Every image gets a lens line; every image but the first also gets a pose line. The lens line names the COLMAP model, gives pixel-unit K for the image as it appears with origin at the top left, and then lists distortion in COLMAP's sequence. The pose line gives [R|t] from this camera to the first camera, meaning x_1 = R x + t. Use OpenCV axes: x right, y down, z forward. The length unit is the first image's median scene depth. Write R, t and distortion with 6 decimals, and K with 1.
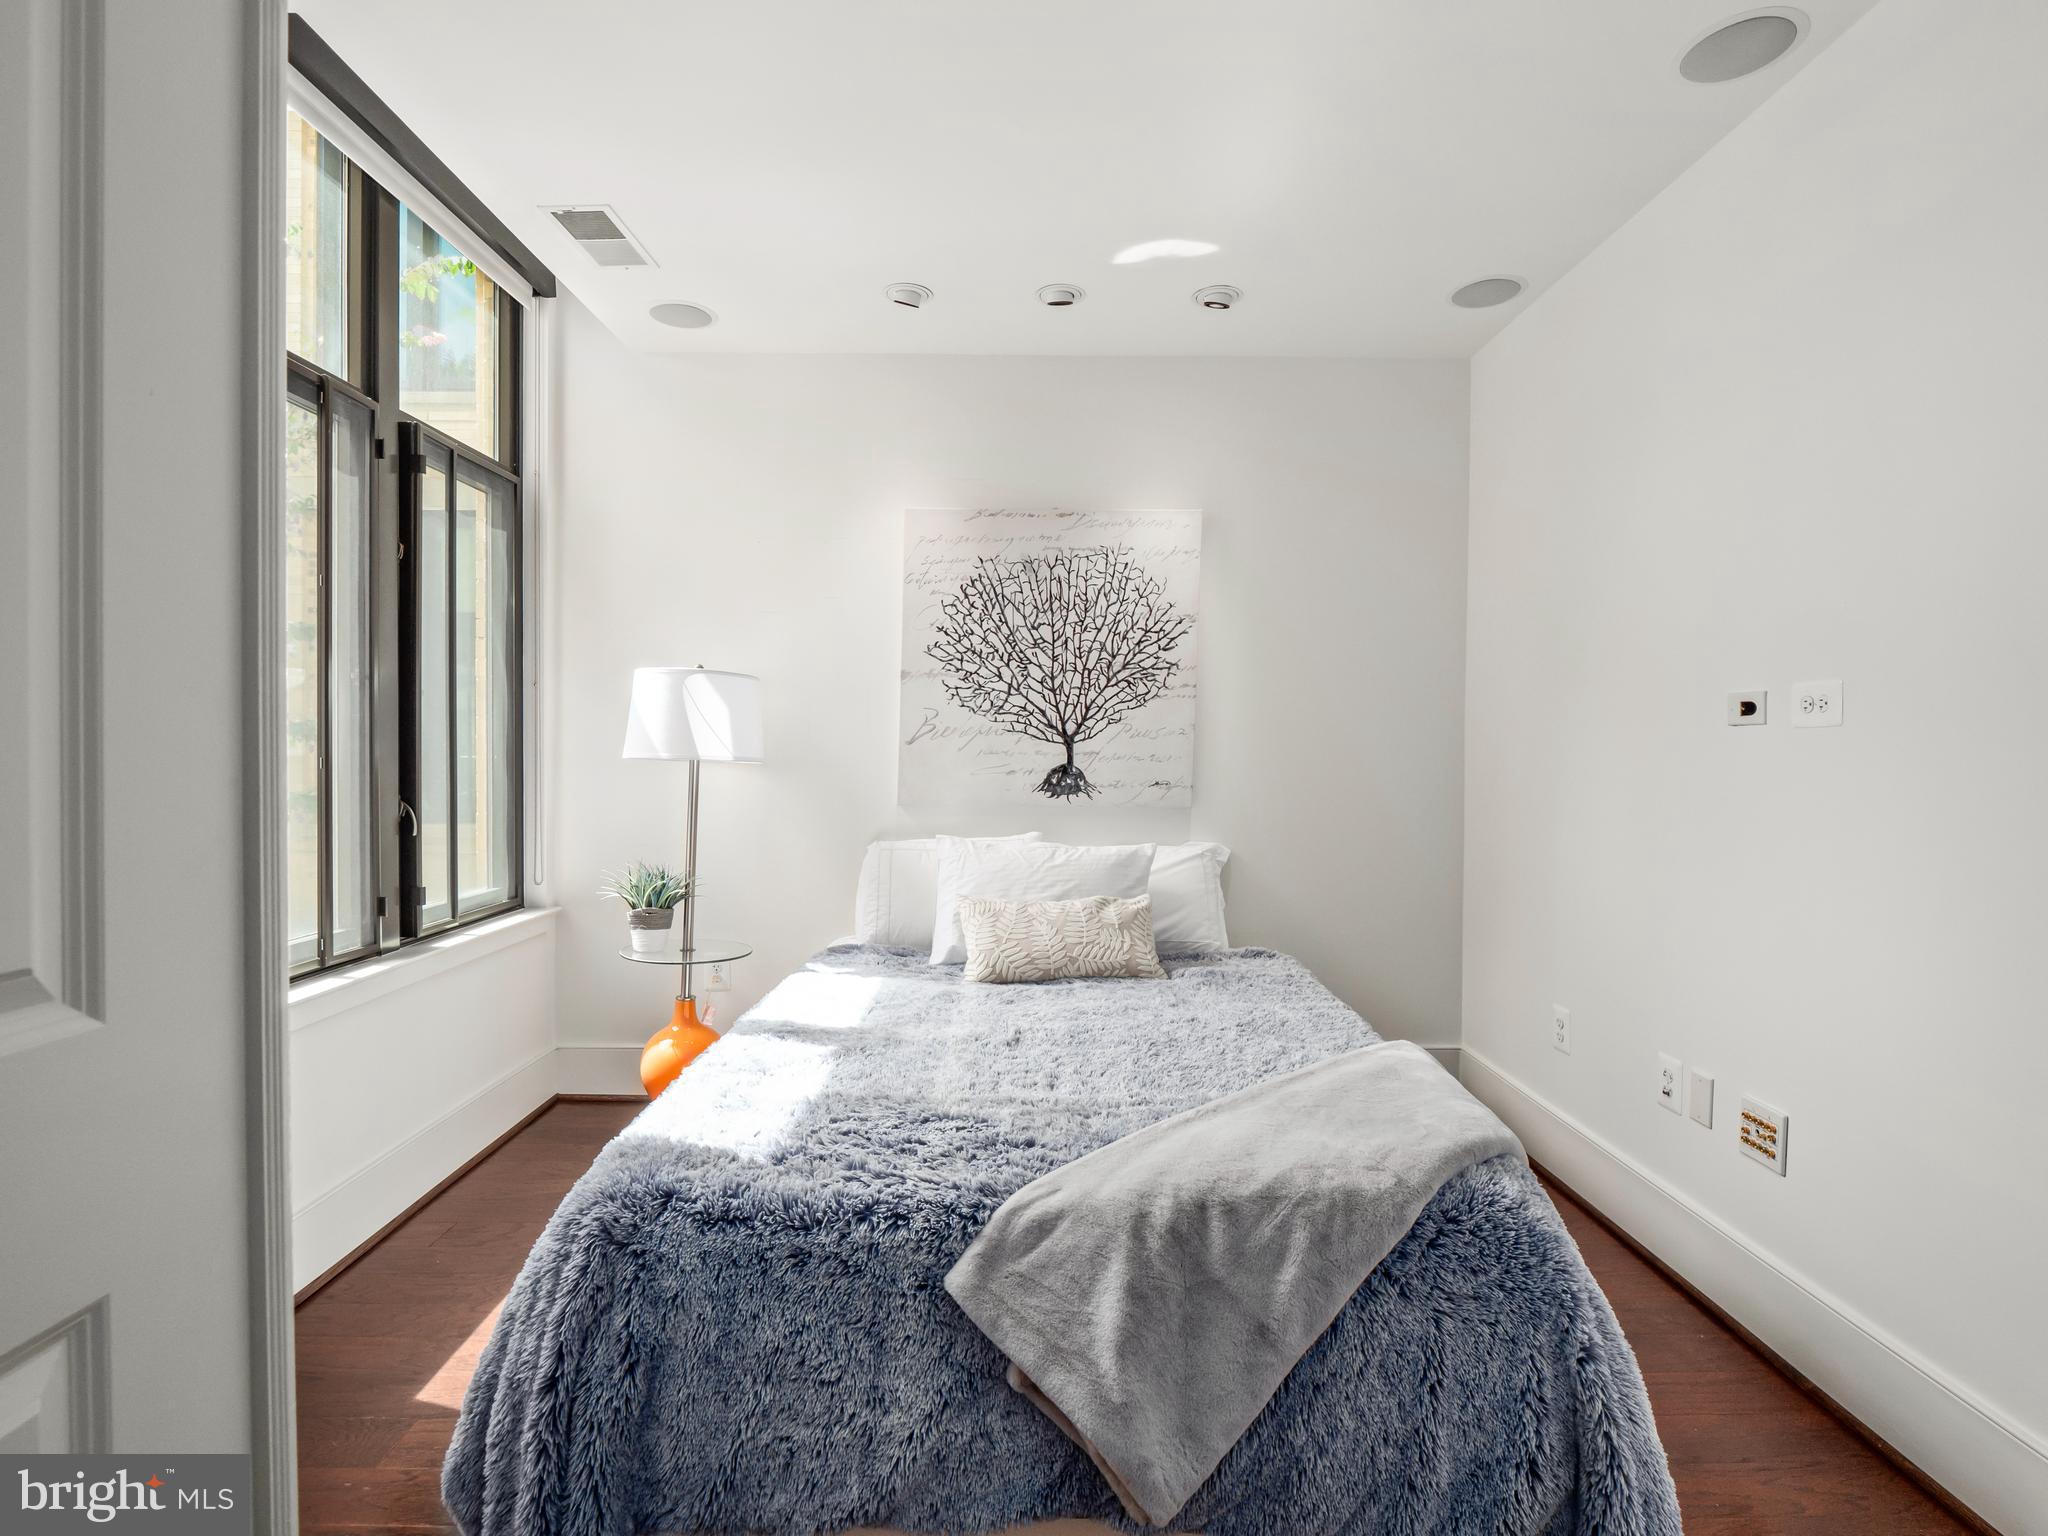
lens RADIAL K [[995.1, 0, 1026.3], [0, 995.1, 765.8], [0, 0, 1]] dist [-0.001653, 0.000876]
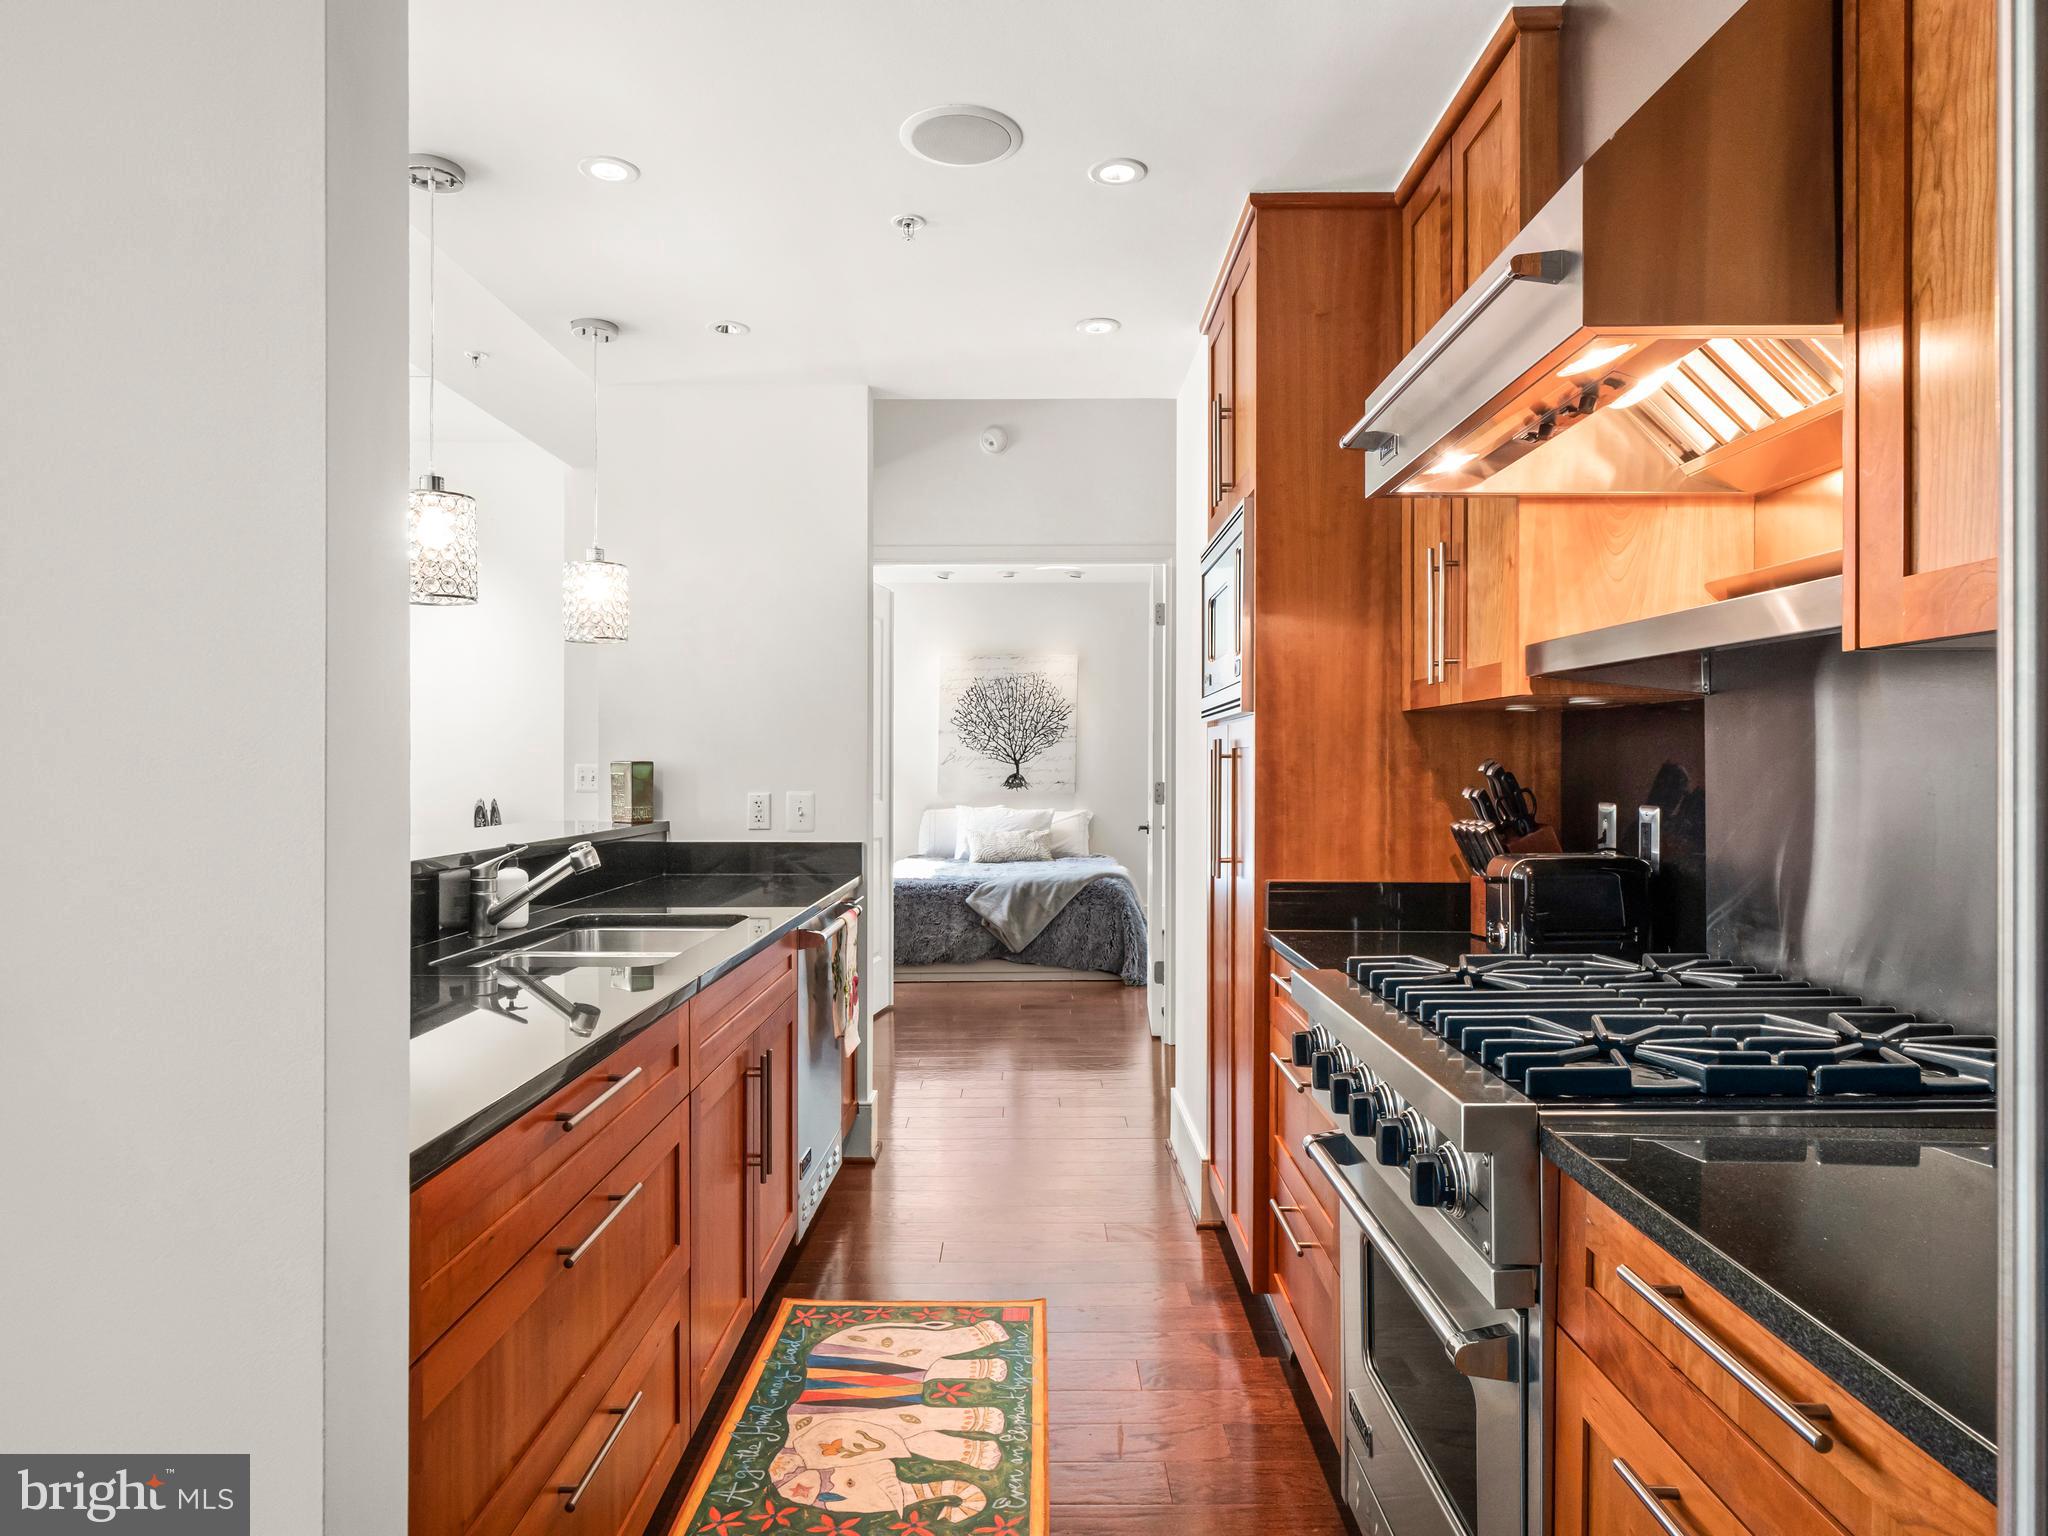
lens RADIAL K [[1223.0, 0, 1027.4], [0, 1223.0, 773.1], [0, 0, 1]] dist [0.000175, -0.000878]
pose [[0.999918, -0.006919, -0.010768, 0.108266], [0.006830, 0.999943, -0.008211, 0.022420], [0.010824, 0.008137, 0.999908, -1.898435]]
